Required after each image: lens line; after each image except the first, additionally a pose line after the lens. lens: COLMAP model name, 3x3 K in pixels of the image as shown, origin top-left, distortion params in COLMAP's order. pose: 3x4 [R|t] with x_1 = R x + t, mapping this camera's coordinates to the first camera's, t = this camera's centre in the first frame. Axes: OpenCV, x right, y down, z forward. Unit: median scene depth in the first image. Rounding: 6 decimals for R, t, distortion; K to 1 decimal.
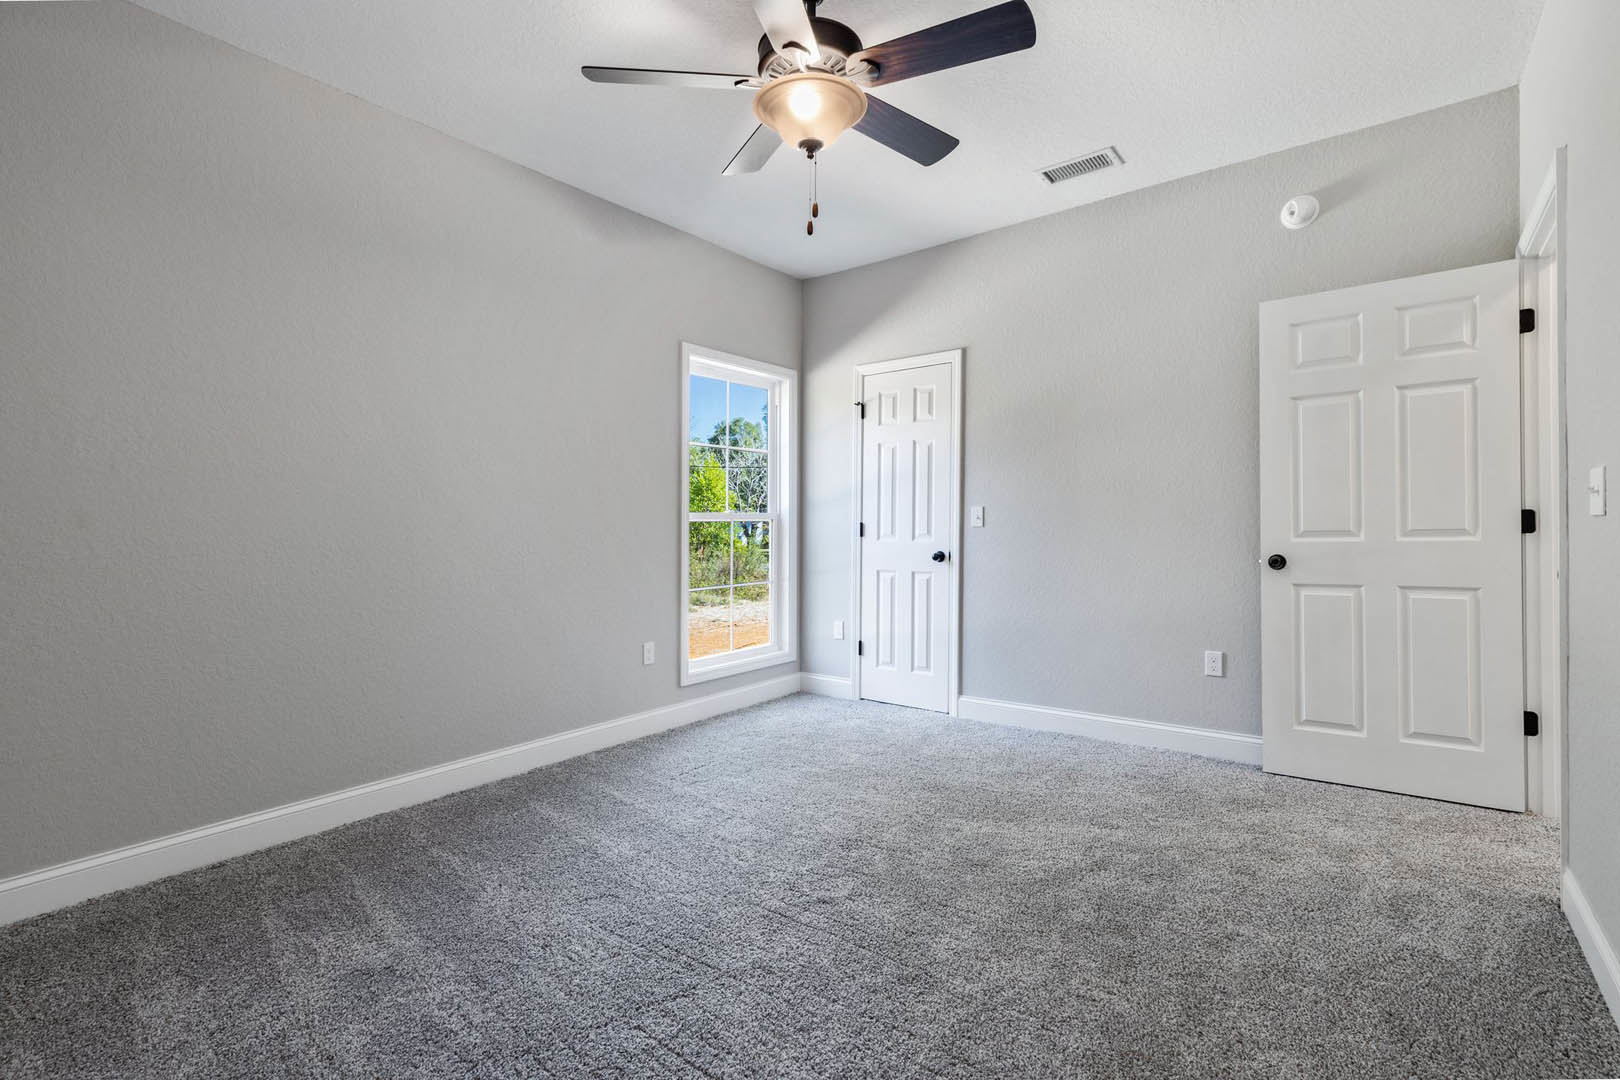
lens RADIAL K [[730.9, 0, 807.9], [0, 730.9, 531.0], [0, 0, 1]] dist [0.002443, 0.000319]
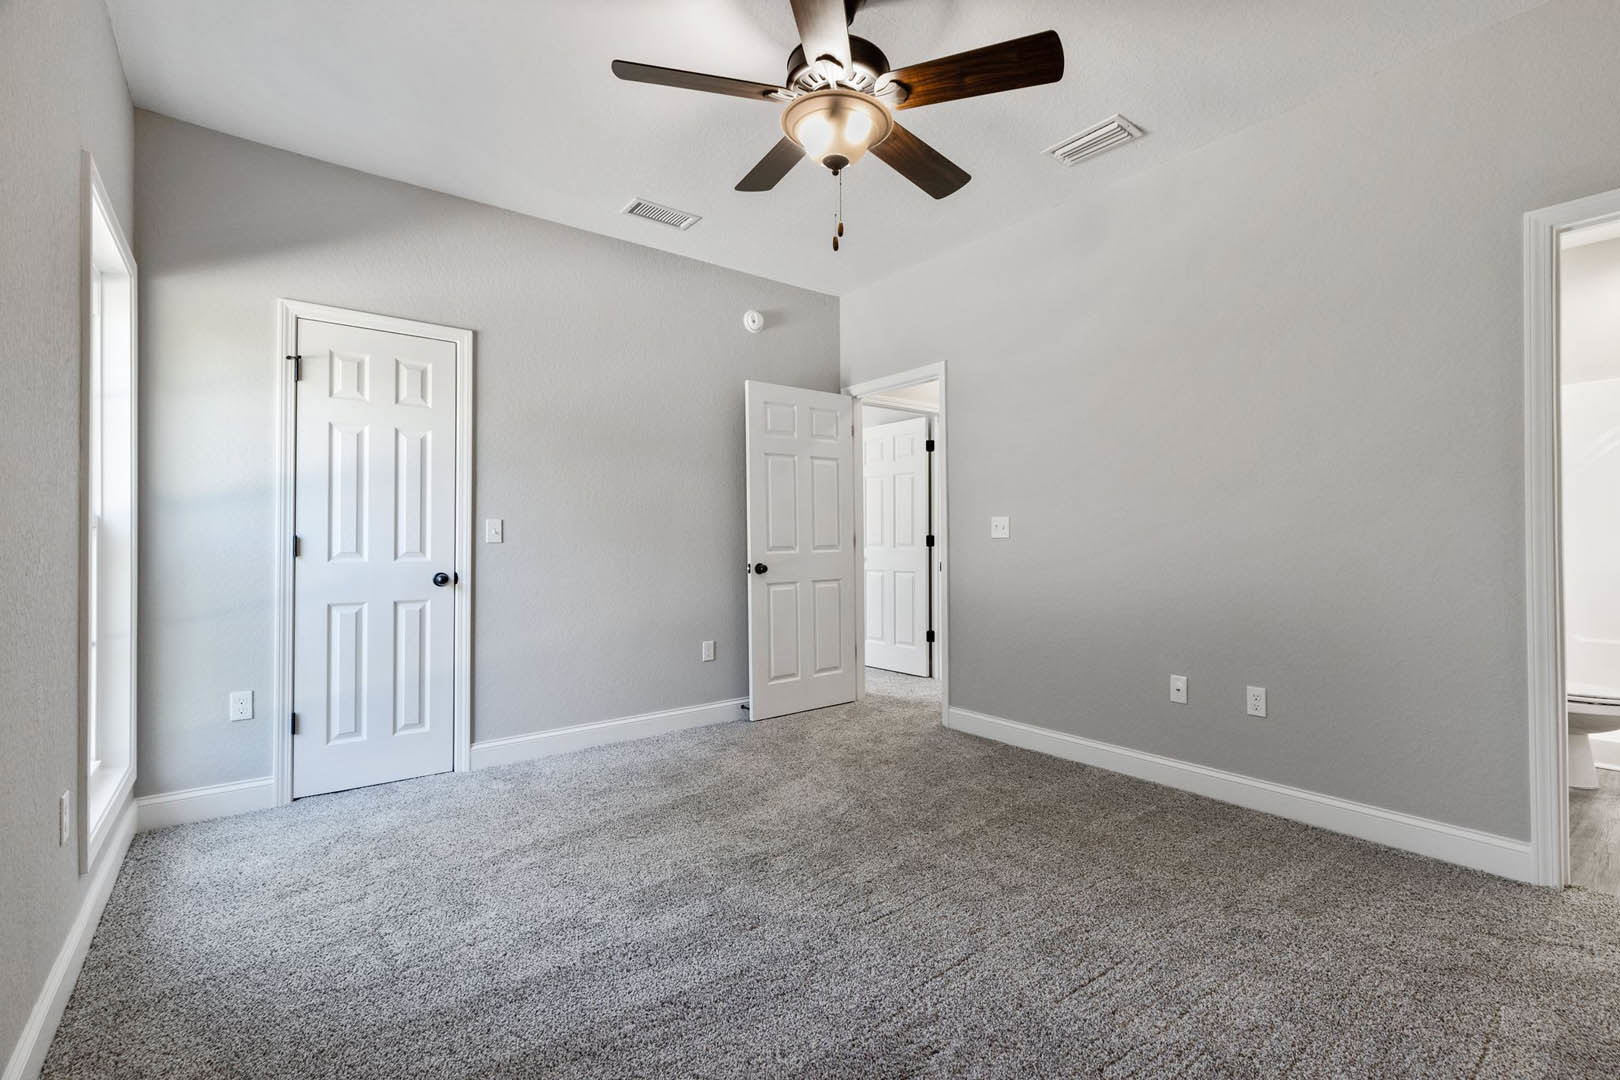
lens RADIAL K [[727.4, 0, 840.1], [0, 727.4, 548.7], [0, 0, 1]] dist [0.002269, 0.000190]
pose [[0.228211, -0.000302, 0.973612, -0.618643], [0.006789, 0.999976, -0.001281, 0.006461], [-0.973588, 0.006903, 0.228208, 0.484618]]
